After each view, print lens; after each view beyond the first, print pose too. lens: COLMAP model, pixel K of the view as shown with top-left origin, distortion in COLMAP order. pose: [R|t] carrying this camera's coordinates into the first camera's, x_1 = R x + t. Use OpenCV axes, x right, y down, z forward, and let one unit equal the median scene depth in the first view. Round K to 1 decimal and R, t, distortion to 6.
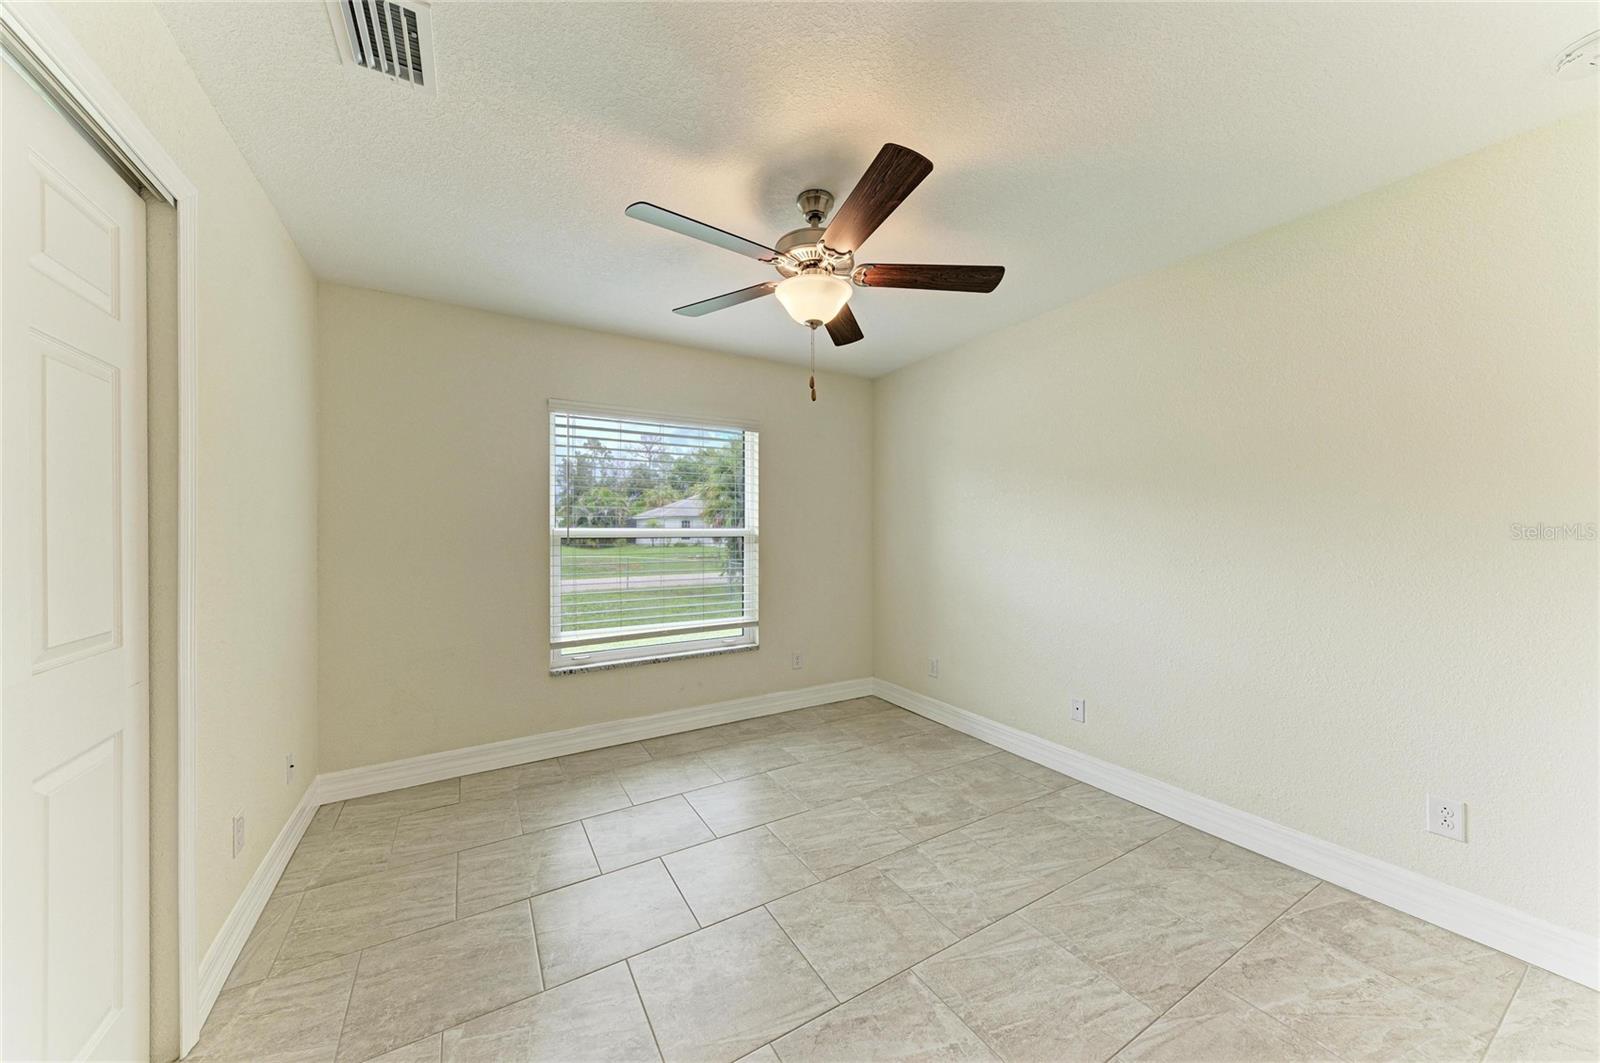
lens RADIAL K [[551.1, 0, 800.3], [0, 551.1, 534.2], [0, 0, 1]] dist [0.022981, -0.007825]
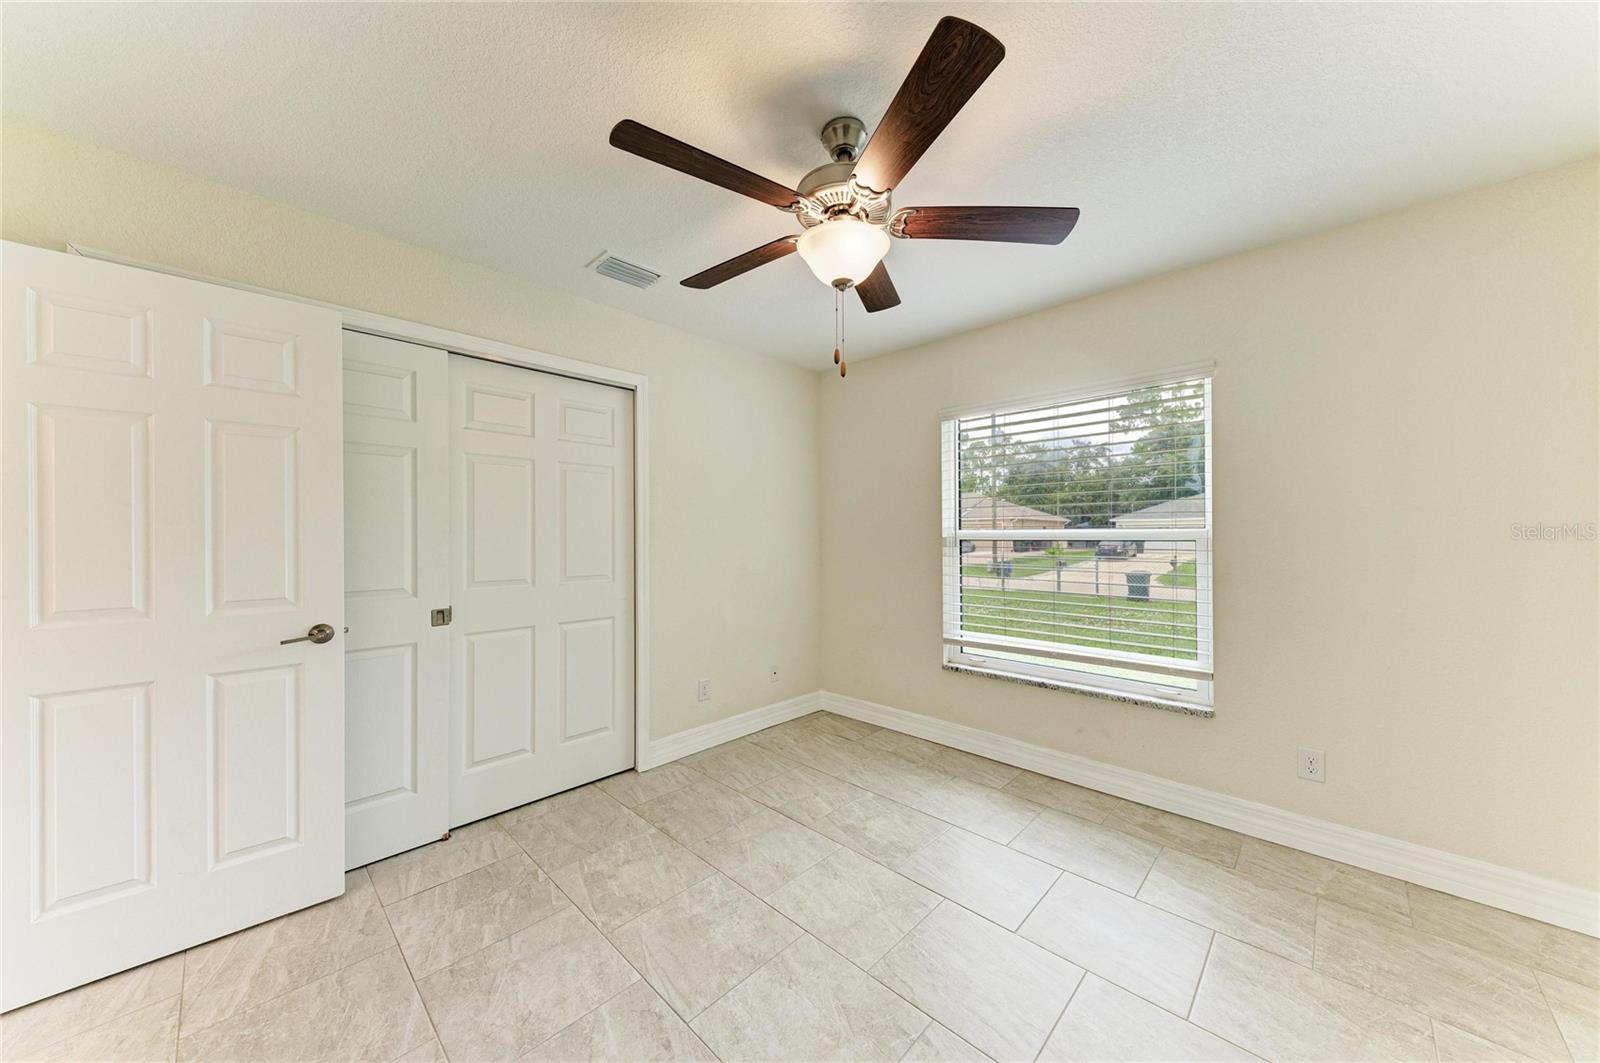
lens RADIAL K [[551.1, 0, 800.3], [0, 551.1, 534.2], [0, 0, 1]] dist [0.022981, -0.007825]
pose [[0.258410, -0.001562, -0.966034, 0.510069], [-0.002912, 0.999993, -0.002396, -0.000068], [0.966031, 0.003433, 0.258404, 0.453710]]
